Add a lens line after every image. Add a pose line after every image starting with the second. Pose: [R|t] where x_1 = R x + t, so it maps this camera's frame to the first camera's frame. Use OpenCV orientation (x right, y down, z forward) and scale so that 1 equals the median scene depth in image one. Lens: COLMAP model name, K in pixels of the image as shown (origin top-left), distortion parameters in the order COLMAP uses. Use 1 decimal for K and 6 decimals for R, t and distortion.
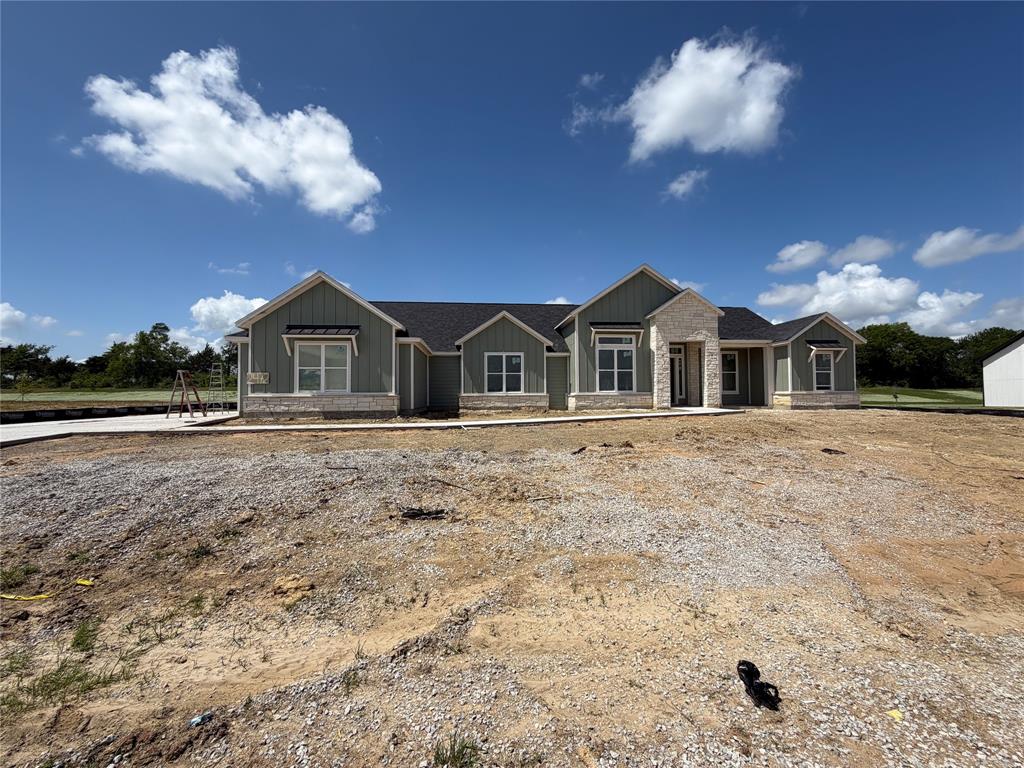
lens RADIAL K [[403.5, 0, 517.1], [0, 403.5, 380.9], [0, 0, 1]] dist [0.000769, 0.000058]
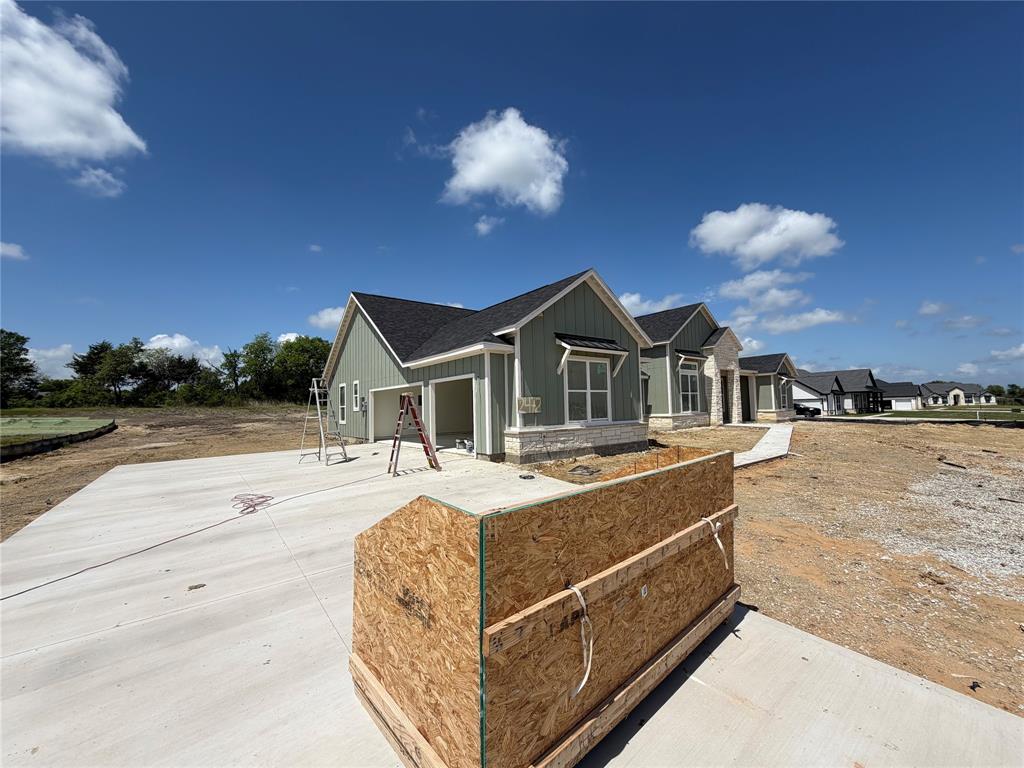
lens RADIAL K [[384.2, 0, 512.0], [0, 384.2, 384.0], [0, 0, 1]] dist [-0.000052, -0.000012]
pose [[0.874048, 0.017095, 0.485539, -0.704170], [-0.000153, 0.999390, -0.034913, -0.014174], [-0.485840, 0.030441, 0.873518, 0.304214]]
